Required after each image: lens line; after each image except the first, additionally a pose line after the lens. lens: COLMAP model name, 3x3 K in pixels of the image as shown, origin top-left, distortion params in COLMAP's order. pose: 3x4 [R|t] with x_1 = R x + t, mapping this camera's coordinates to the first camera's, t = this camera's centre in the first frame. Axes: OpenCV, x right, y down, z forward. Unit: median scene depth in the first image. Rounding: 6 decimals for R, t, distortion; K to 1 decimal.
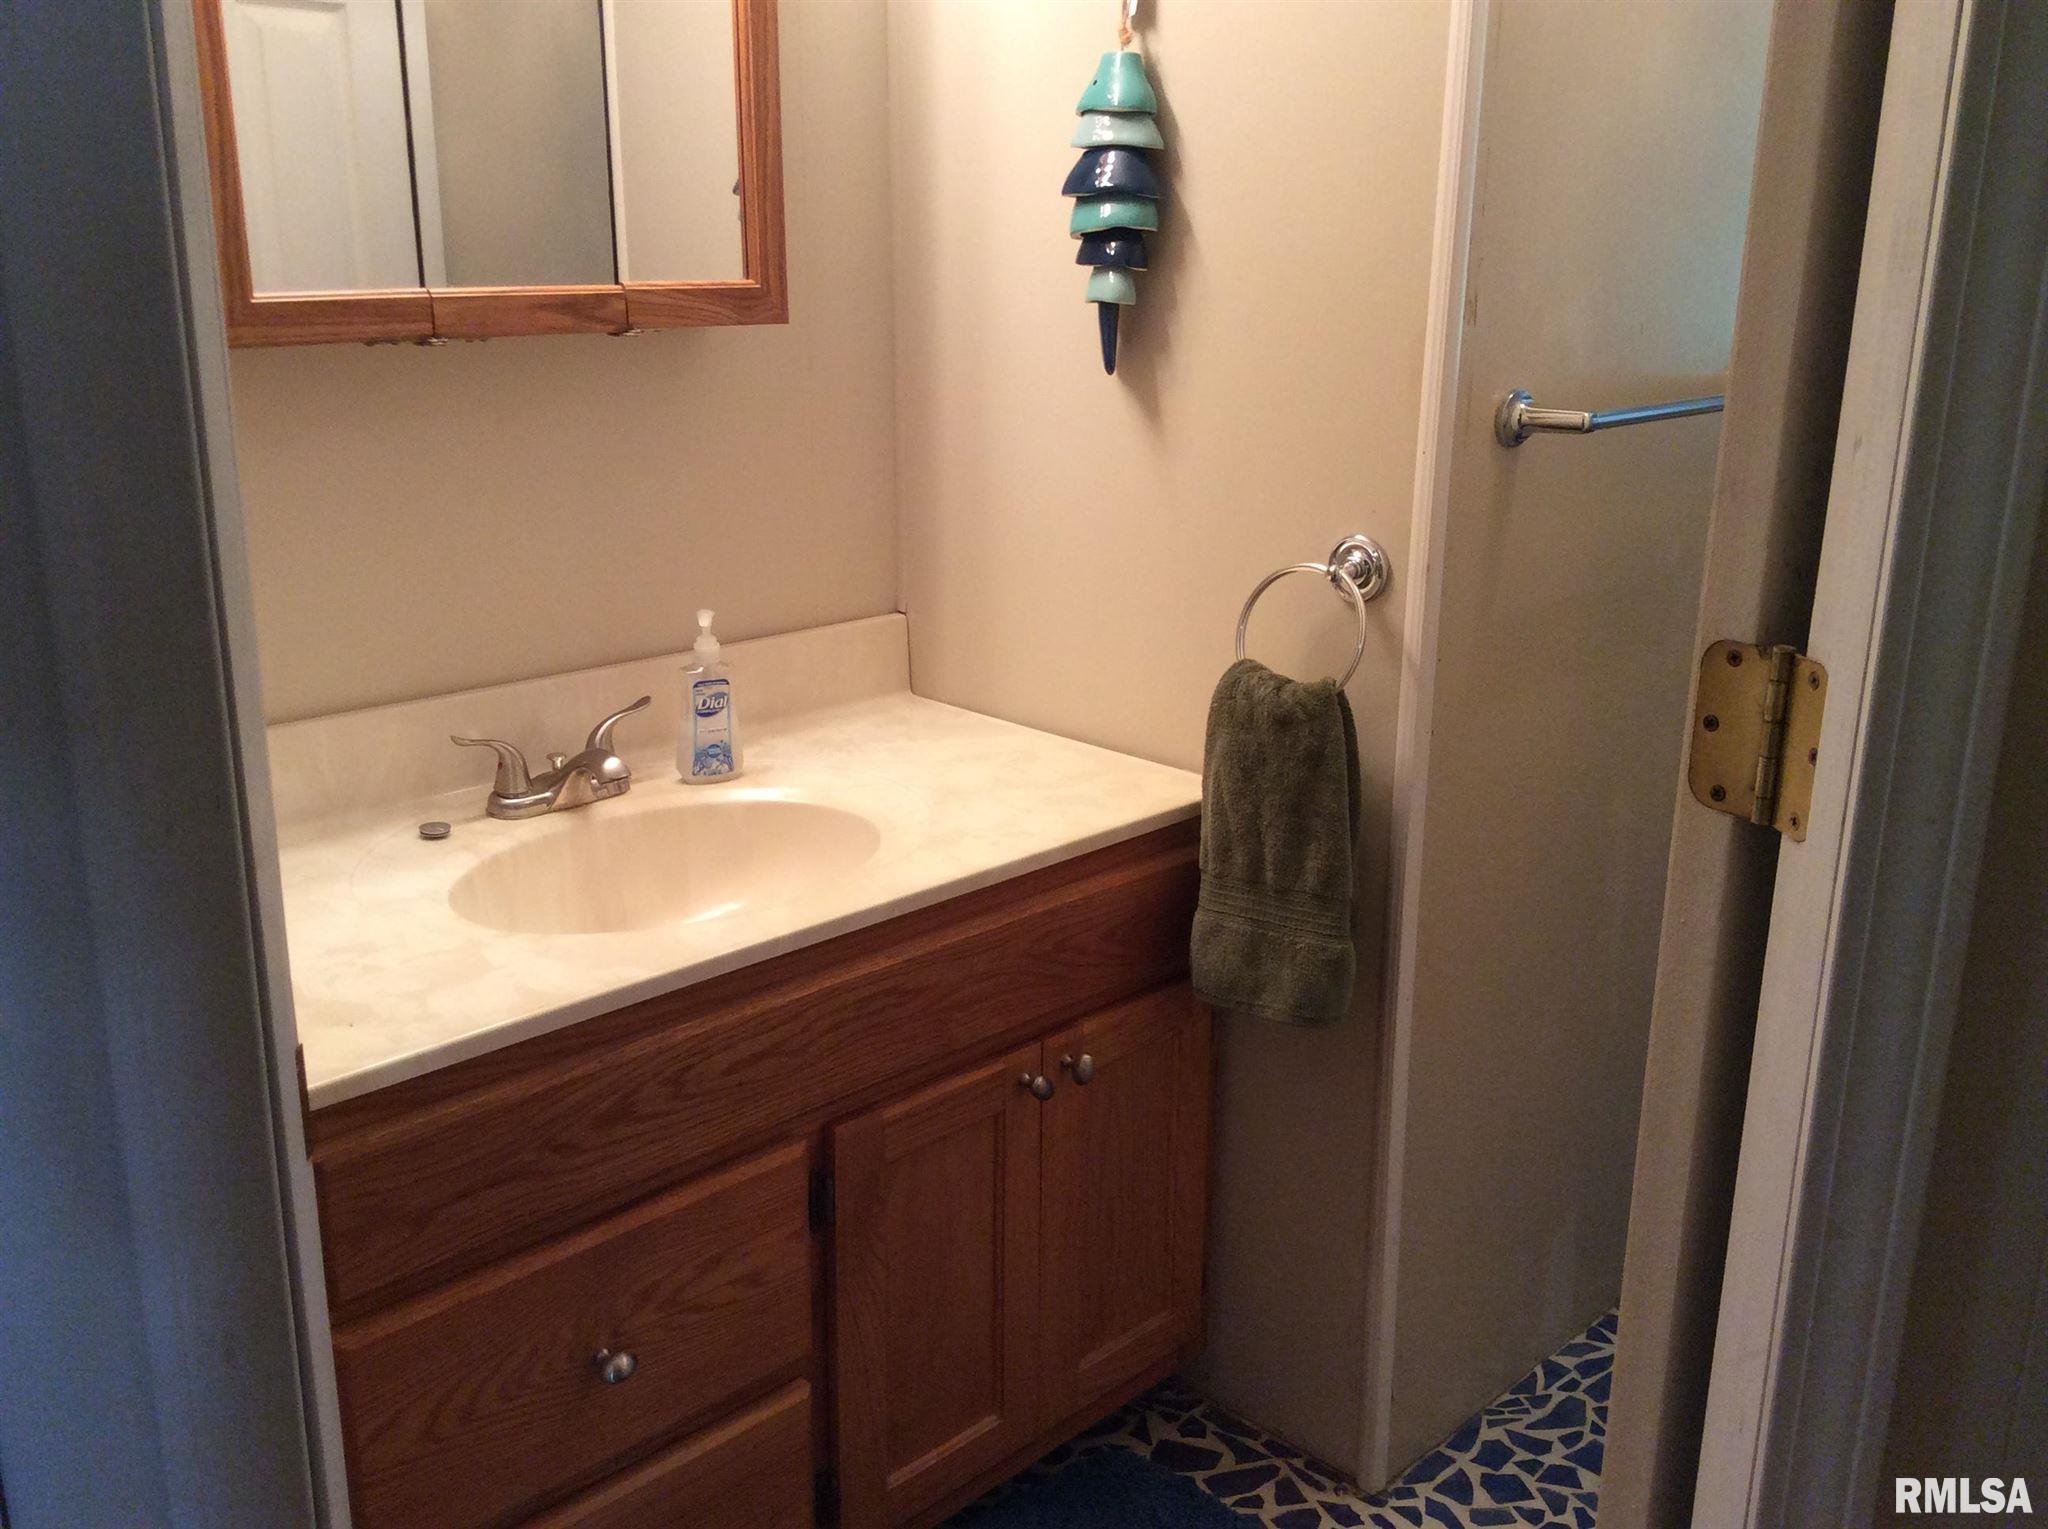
lens RADIAL K [[1863.6, 0, 1026.1], [0, 1863.6, 763.8], [0, 0, 1]] dist [0.054283, 0.000000]
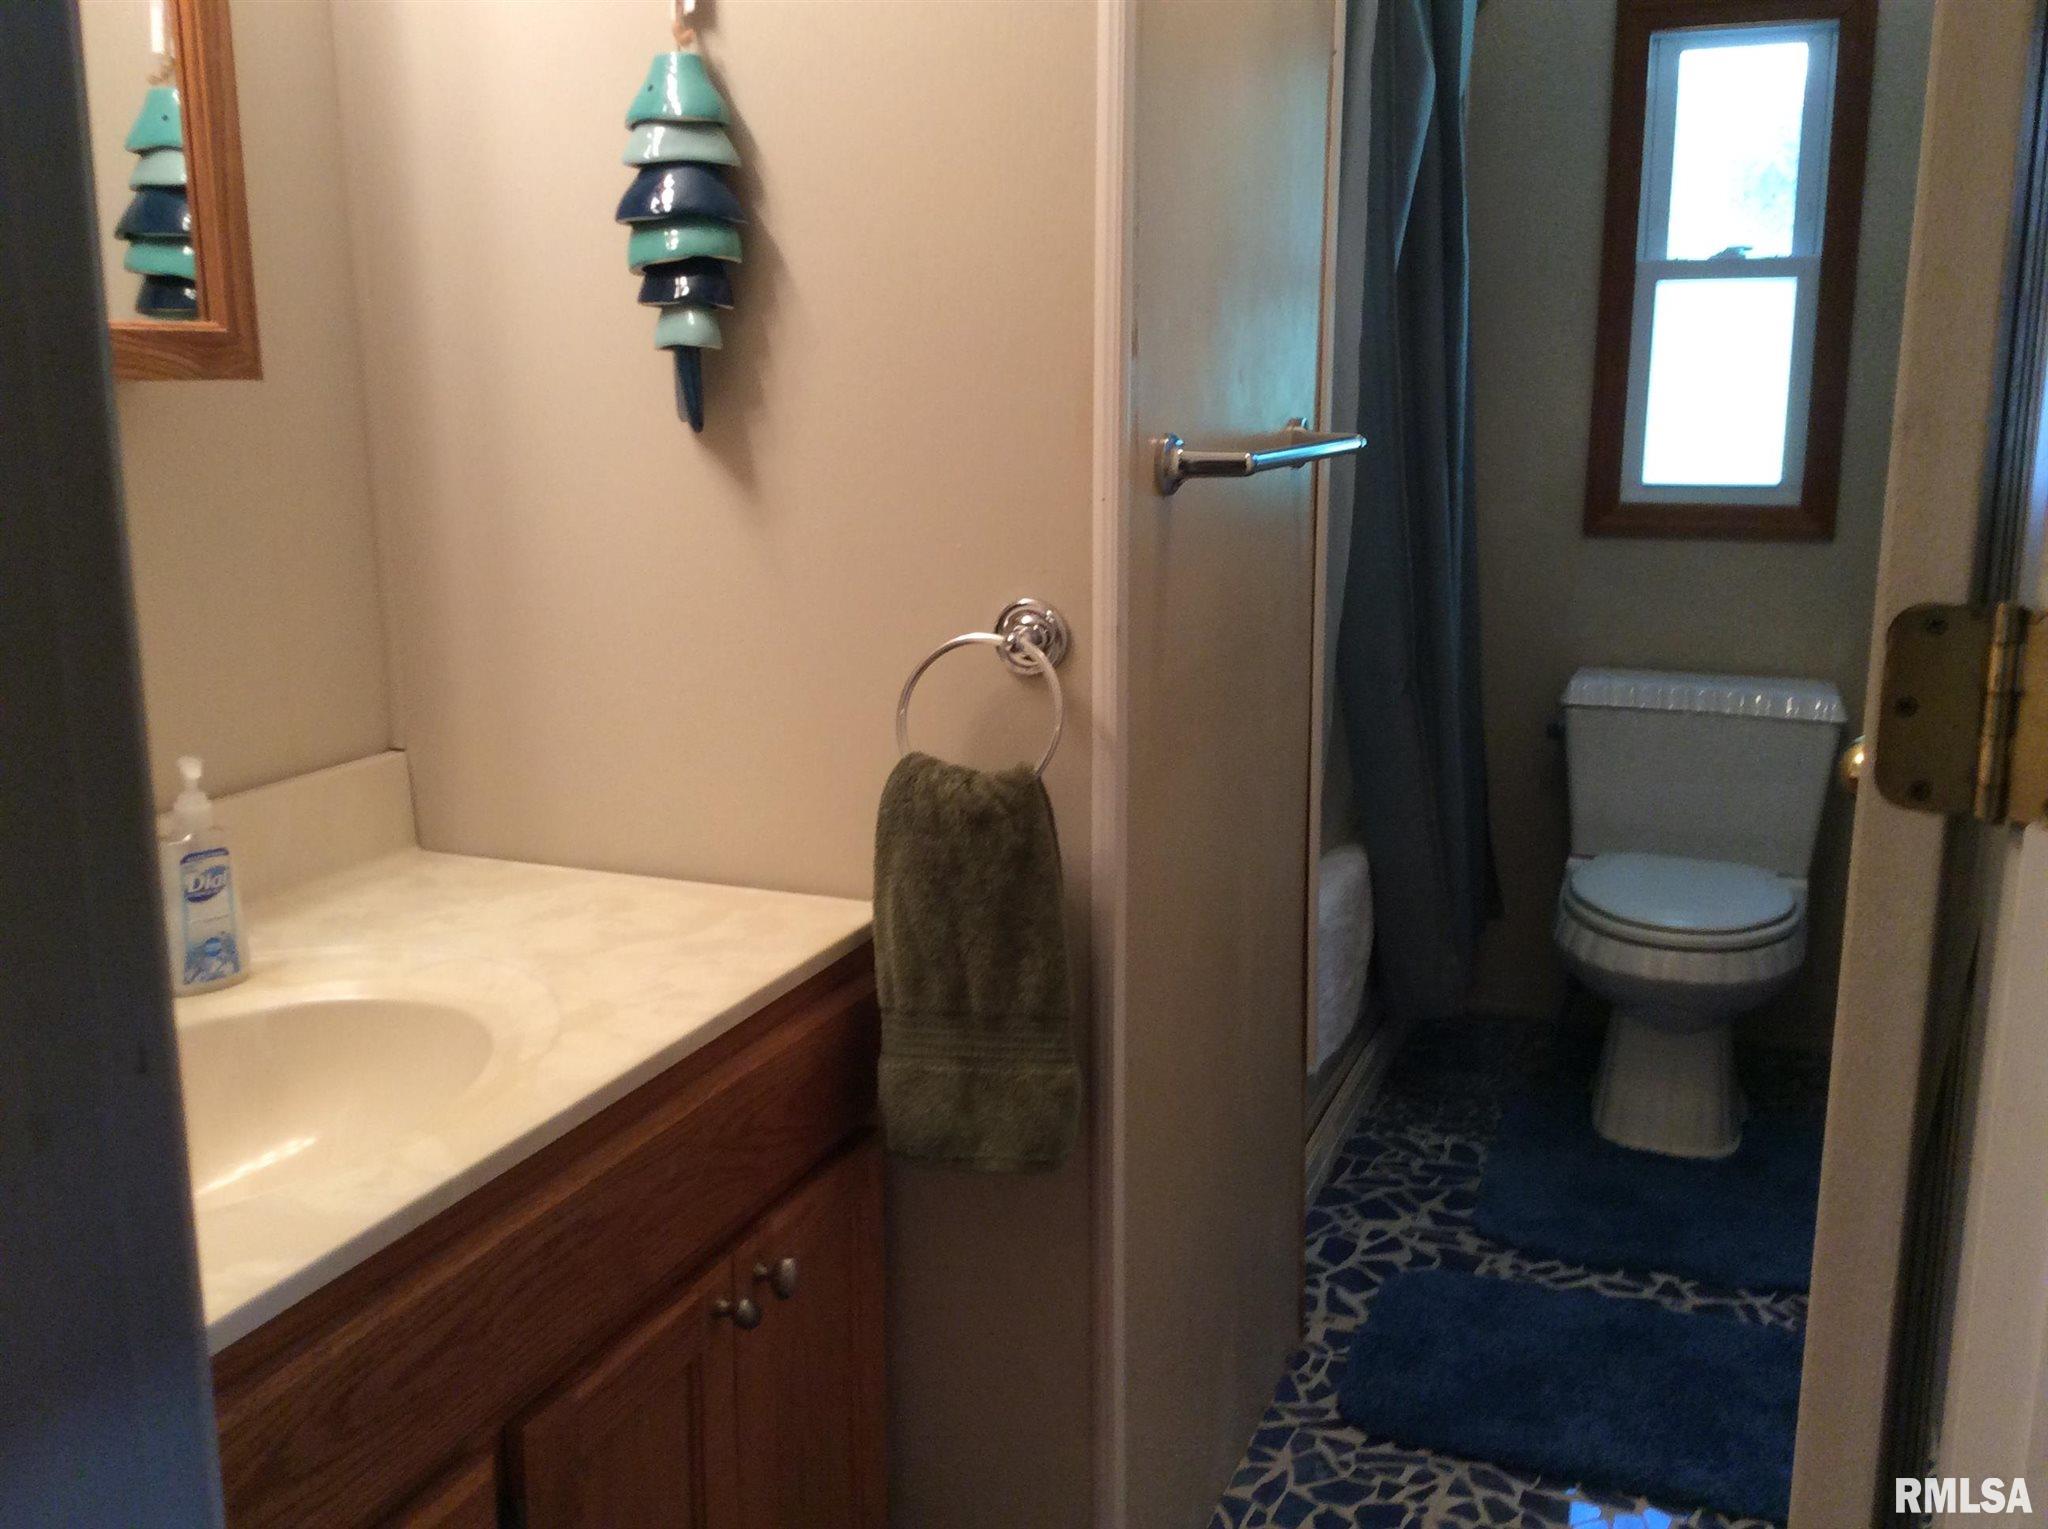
lens RADIAL K [[1863.6, 0, 1022.5], [0, 1863.6, 763.0], [0, 0, 1]] dist [0.054283, 0.000000]
pose [[0.917415, -0.092683, 0.386987, -0.165076], [0.122425, 0.991069, -0.052870, -0.000502], [-0.378631, 0.095881, 0.920568, 0.198363]]
